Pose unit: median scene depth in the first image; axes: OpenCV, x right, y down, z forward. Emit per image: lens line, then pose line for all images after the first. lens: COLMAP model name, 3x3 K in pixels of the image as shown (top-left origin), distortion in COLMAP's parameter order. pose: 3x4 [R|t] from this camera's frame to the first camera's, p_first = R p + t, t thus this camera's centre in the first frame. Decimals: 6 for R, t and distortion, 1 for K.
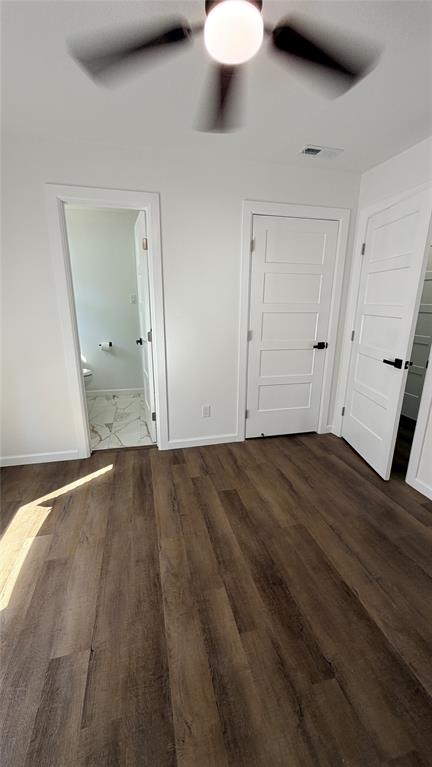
lens RADIAL K [[307.5, 0, 215.7], [0, 307.5, 384.6], [0, 0, 1]] dist [0.001685, 0.000052]
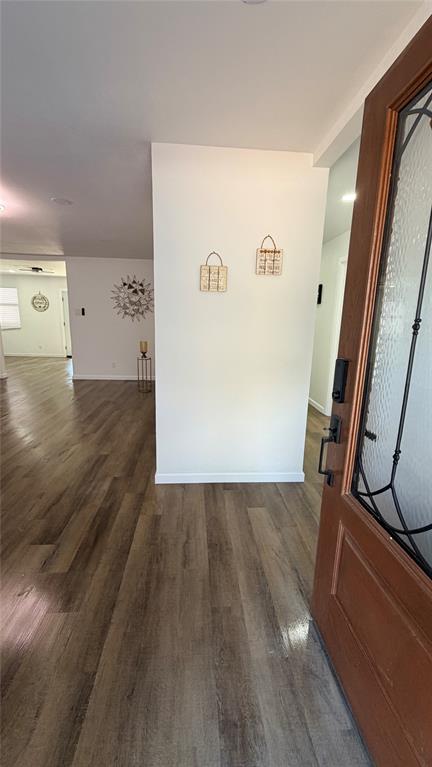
lens RADIAL K [[307.5, 0, 215.7], [0, 307.5, 382.7], [0, 0, 1]] dist [0.001685, 0.000052]
pose [[-0.986112, -0.064770, 0.152932, 0.044356], [0.013338, 0.886962, 0.461649, -0.451350], [-0.165546, 0.457277, -0.873780, 1.651995]]
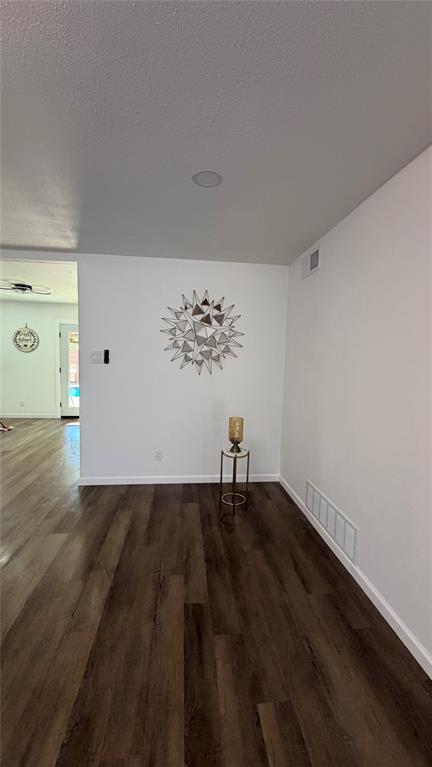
lens RADIAL K [[307.5, 0, 215.9], [0, 307.5, 383.4], [0, 0, 1]] dist [0.001685, 0.000052]
pose [[-0.991528, -0.043806, 0.122284, 0.080964], [0.002600, 0.934536, 0.355860, -0.439722], [-0.129867, 0.353163, -0.926504, 1.605776]]
